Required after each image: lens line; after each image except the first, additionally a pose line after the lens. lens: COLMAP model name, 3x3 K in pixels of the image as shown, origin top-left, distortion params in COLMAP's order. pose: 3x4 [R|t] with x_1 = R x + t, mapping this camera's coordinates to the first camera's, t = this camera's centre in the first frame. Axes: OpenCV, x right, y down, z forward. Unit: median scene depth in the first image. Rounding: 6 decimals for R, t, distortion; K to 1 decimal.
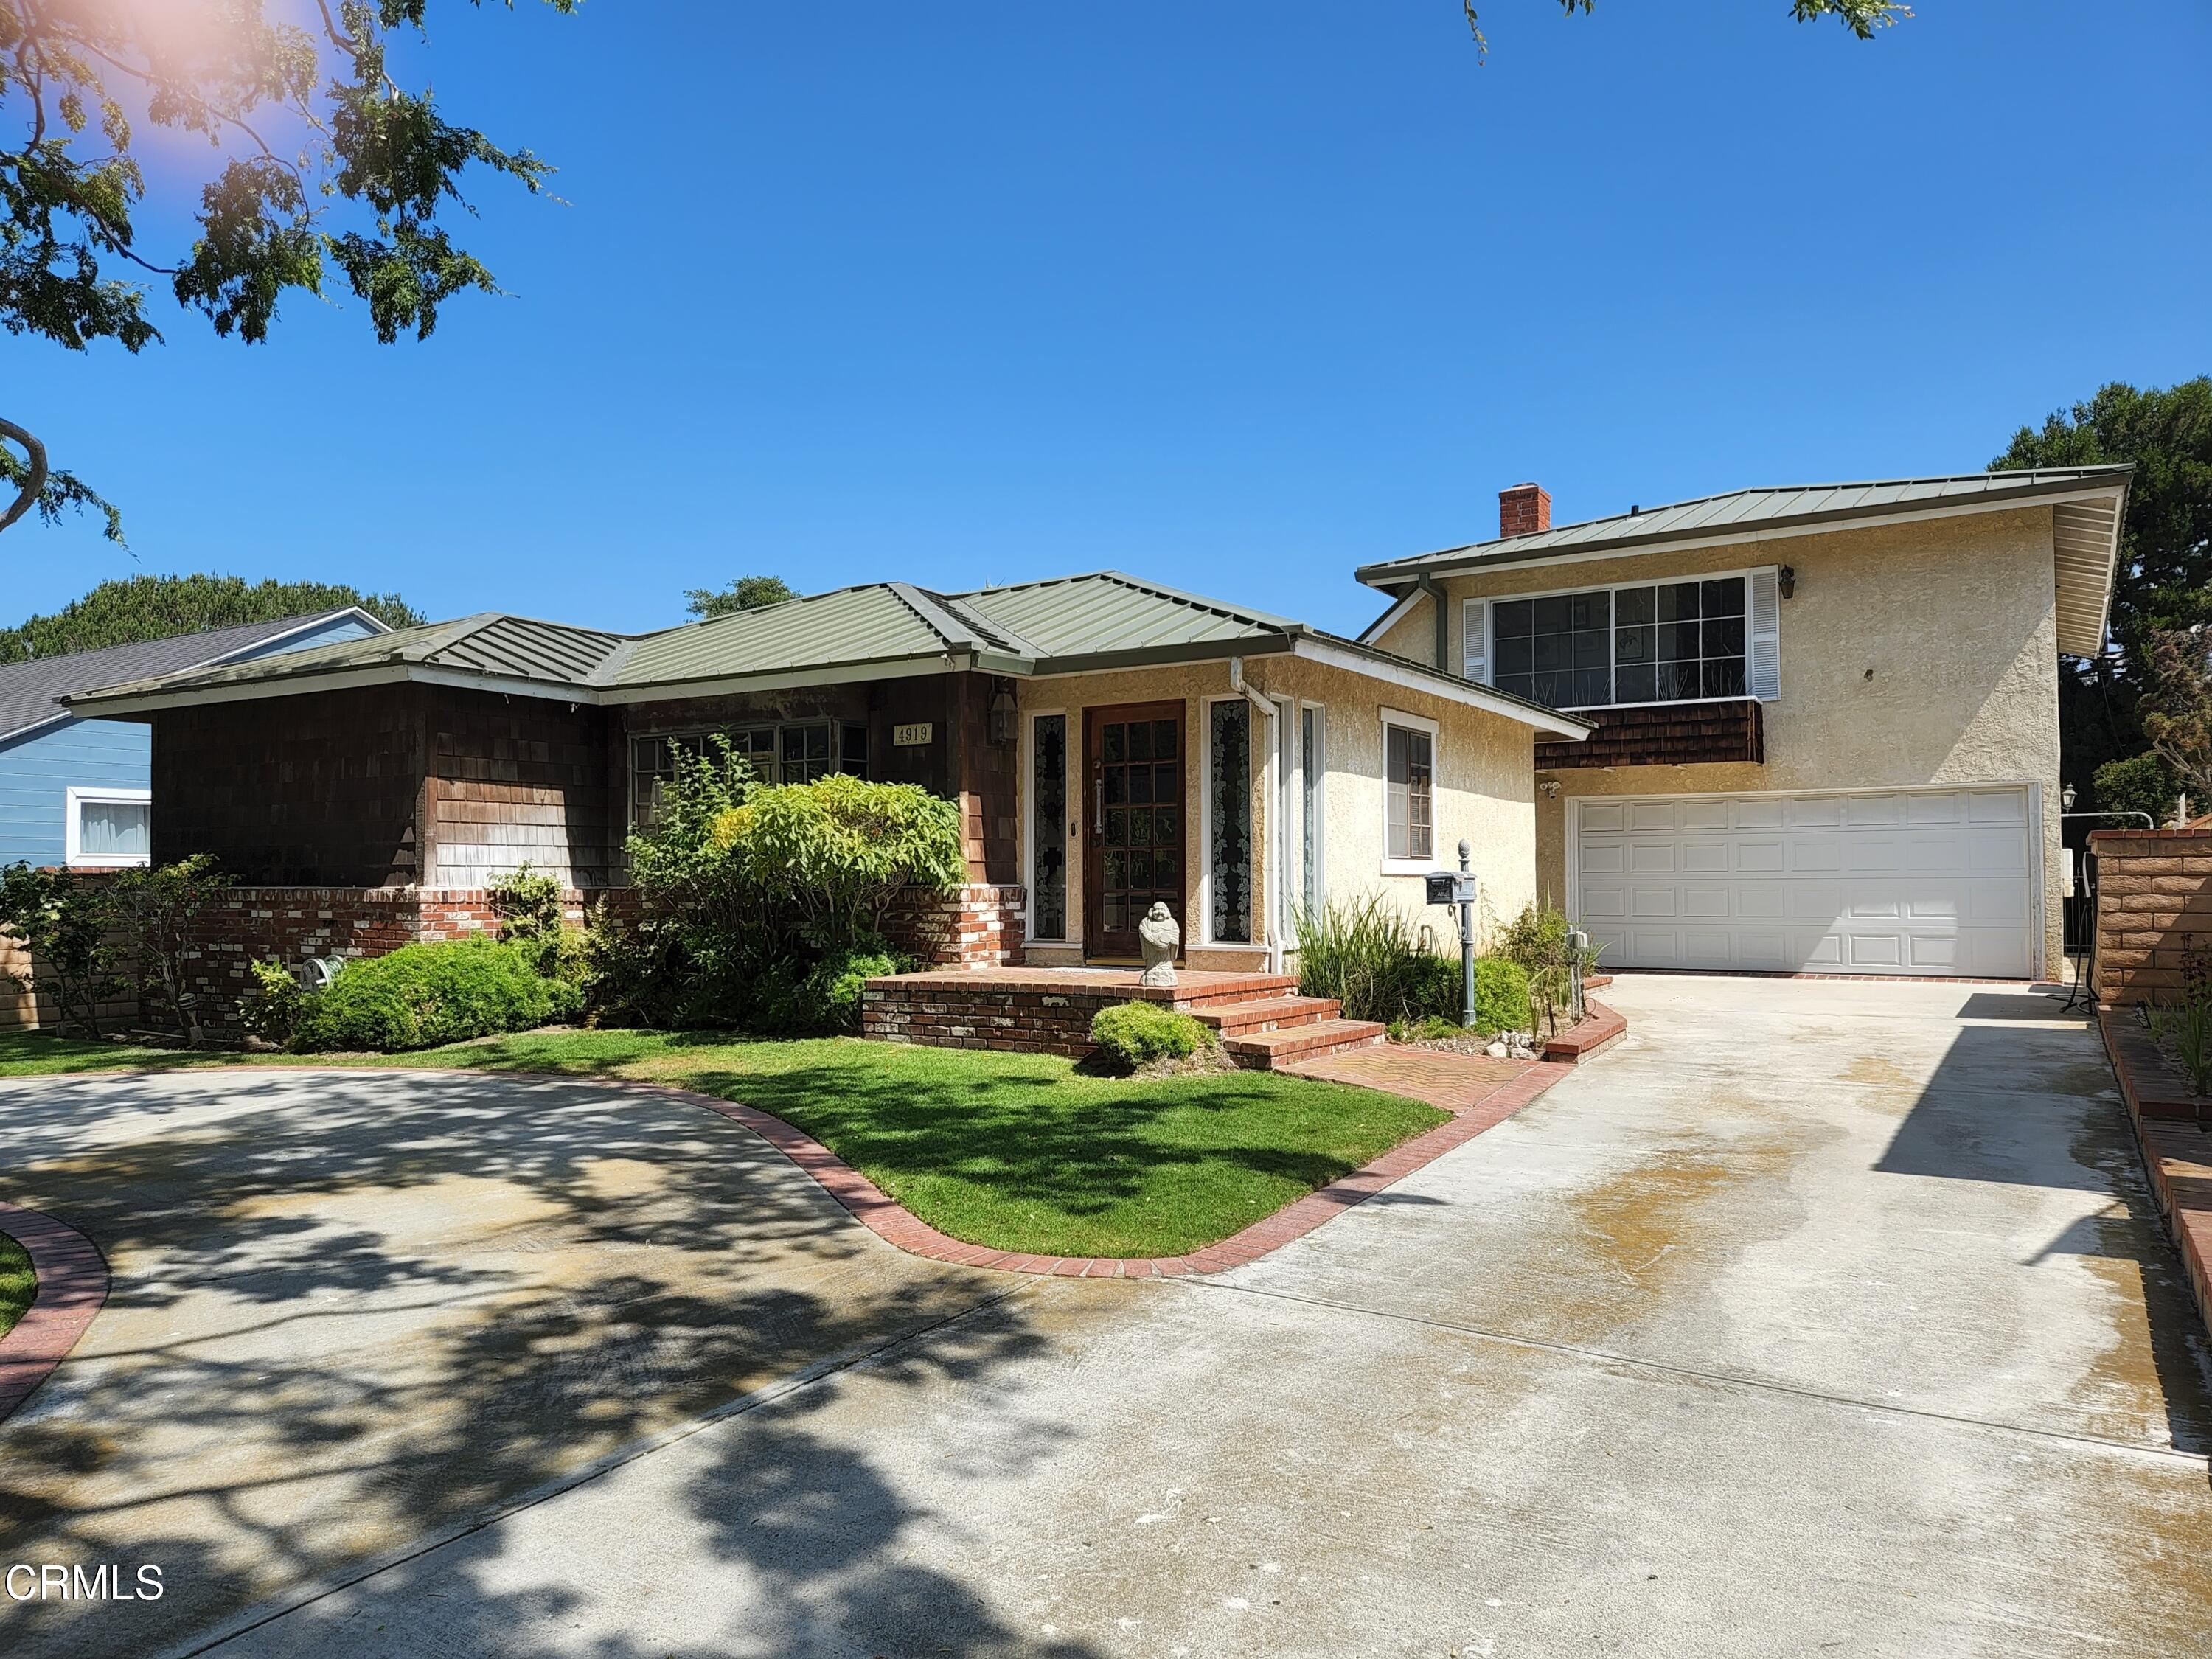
lens RADIAL K [[1517.9, 0, 1106.0], [0, 1517.9, 829.5], [0, 0, 1]] dist [0.068537, -0.000639]
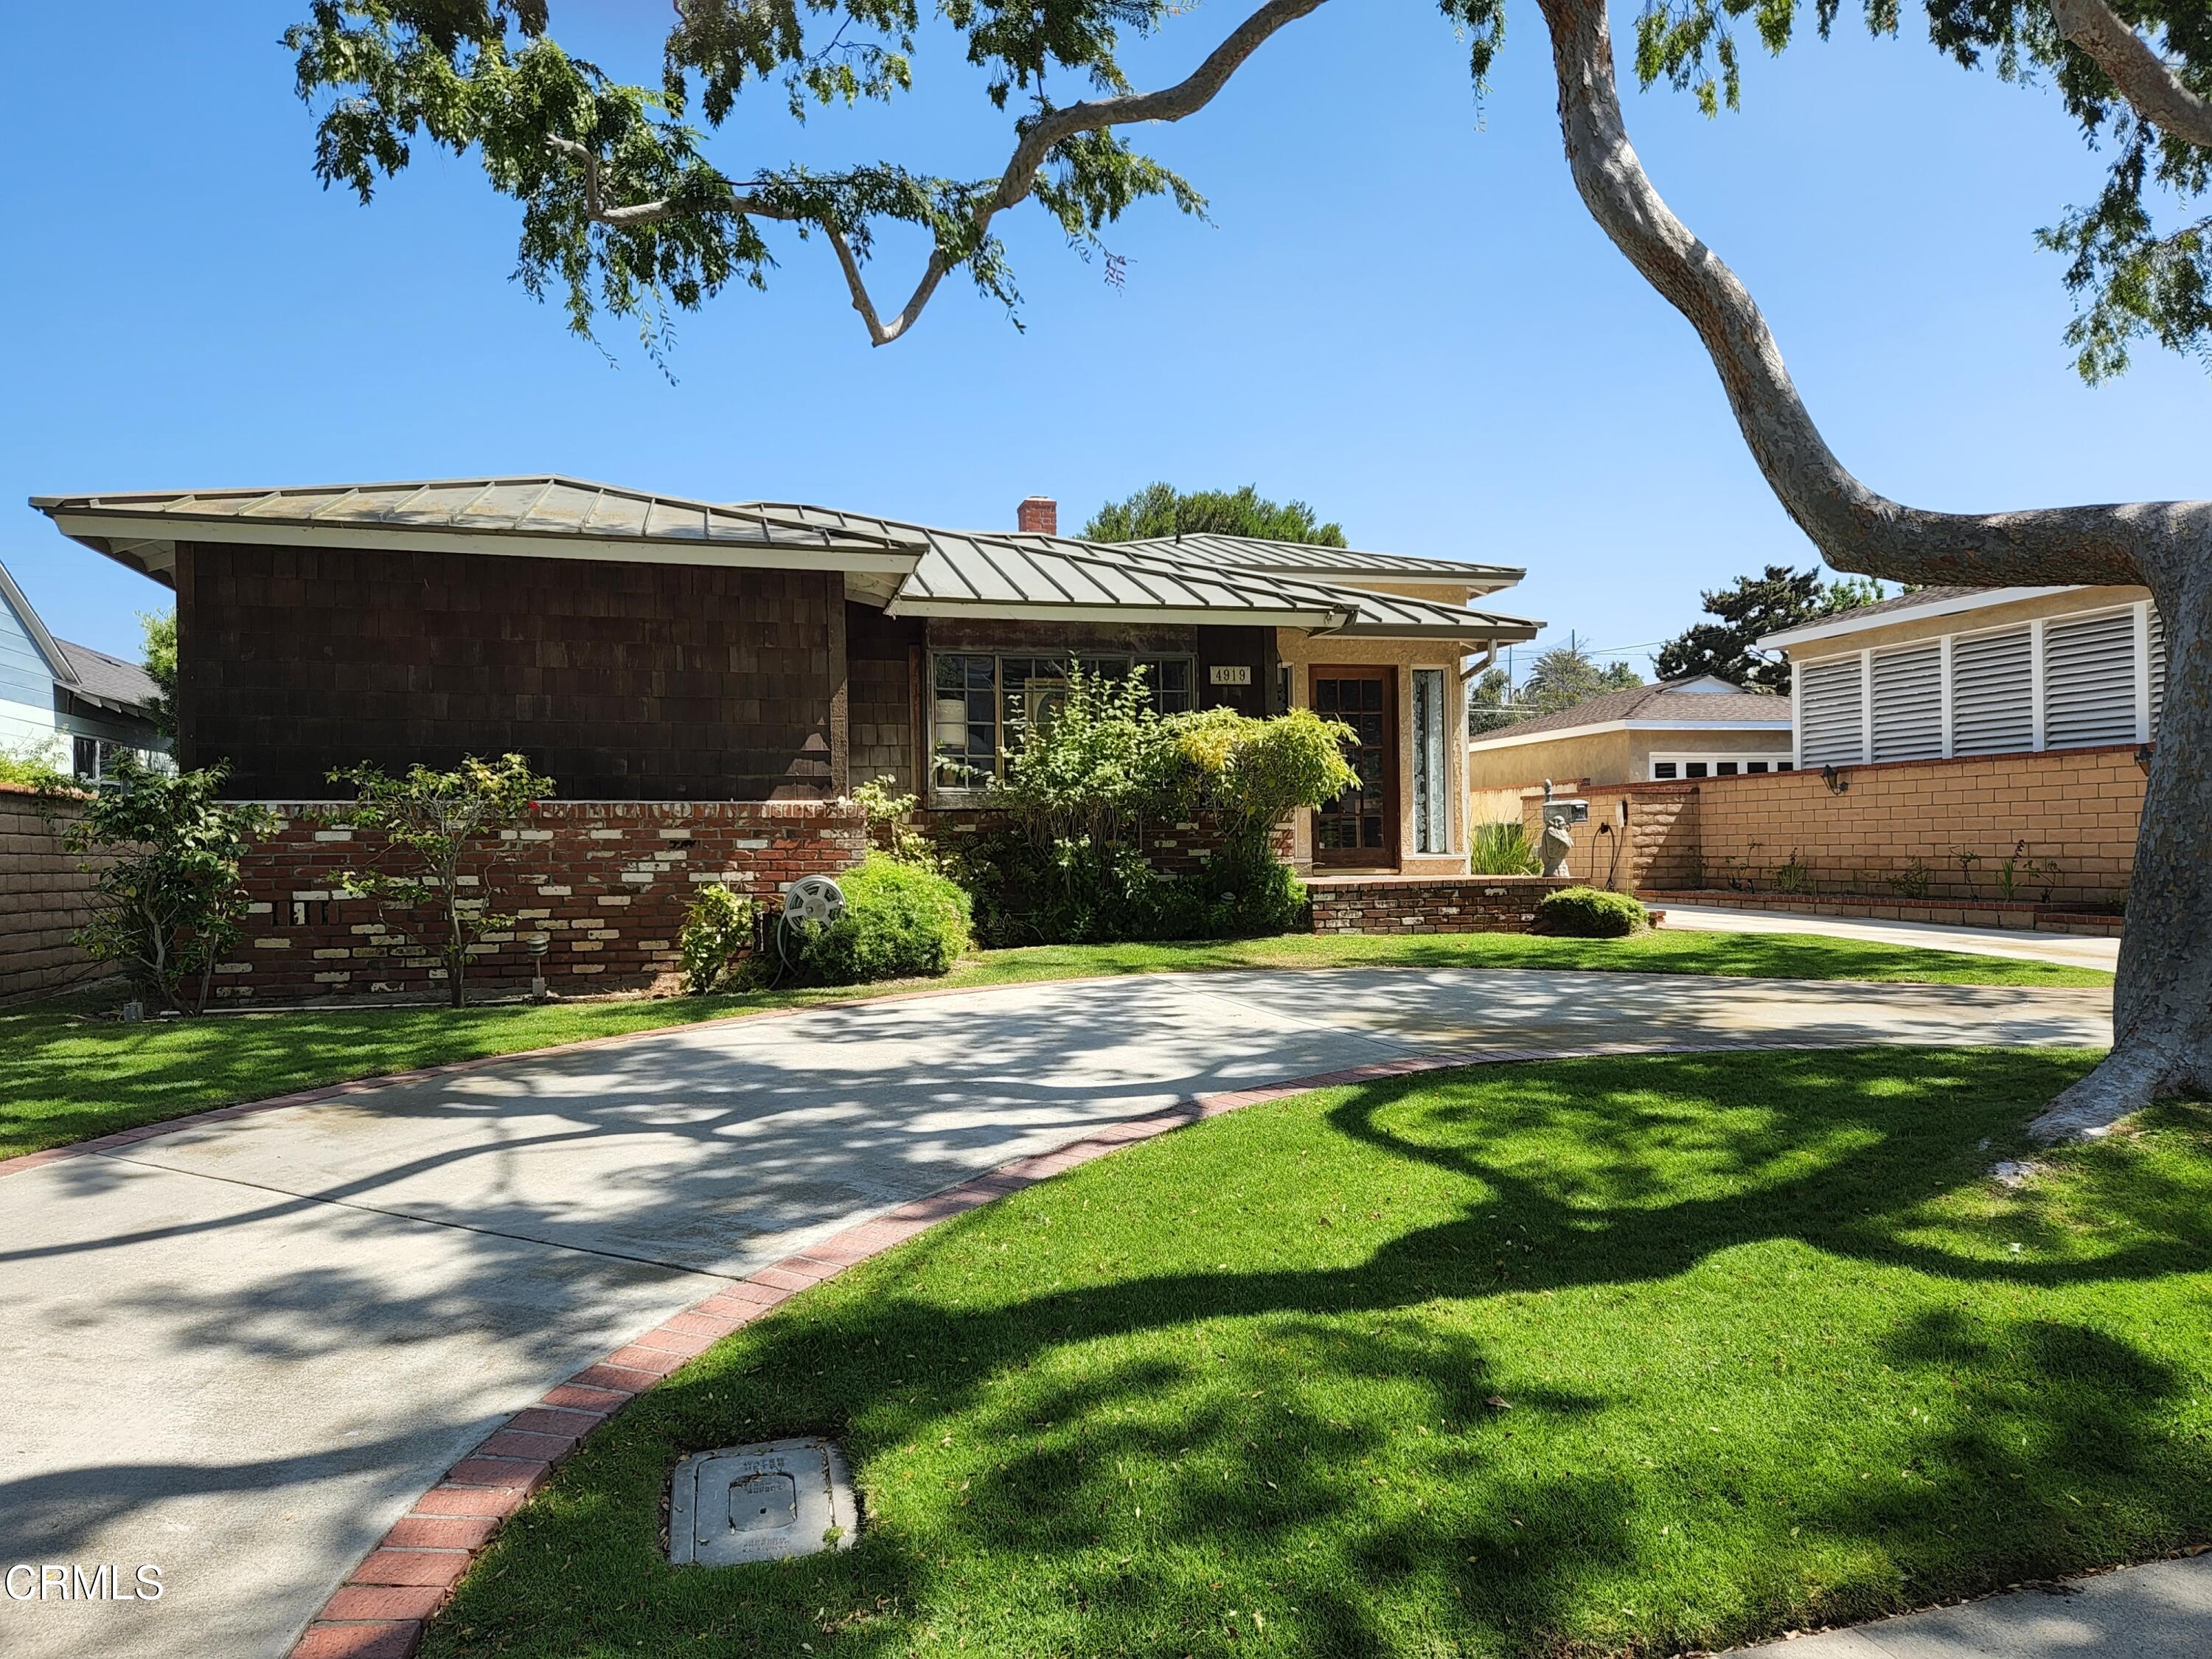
lens RADIAL K [[1517.9, 0, 1106.0], [0, 1517.9, 829.5], [0, 0, 1]] dist [0.068537, -0.000639]
pose [[0.675855, 0.007323, 0.736999, -1.029741], [-0.015414, 0.999872, 0.004200, 0.049506], [-0.736874, -0.014198, 0.675881, 0.300495]]
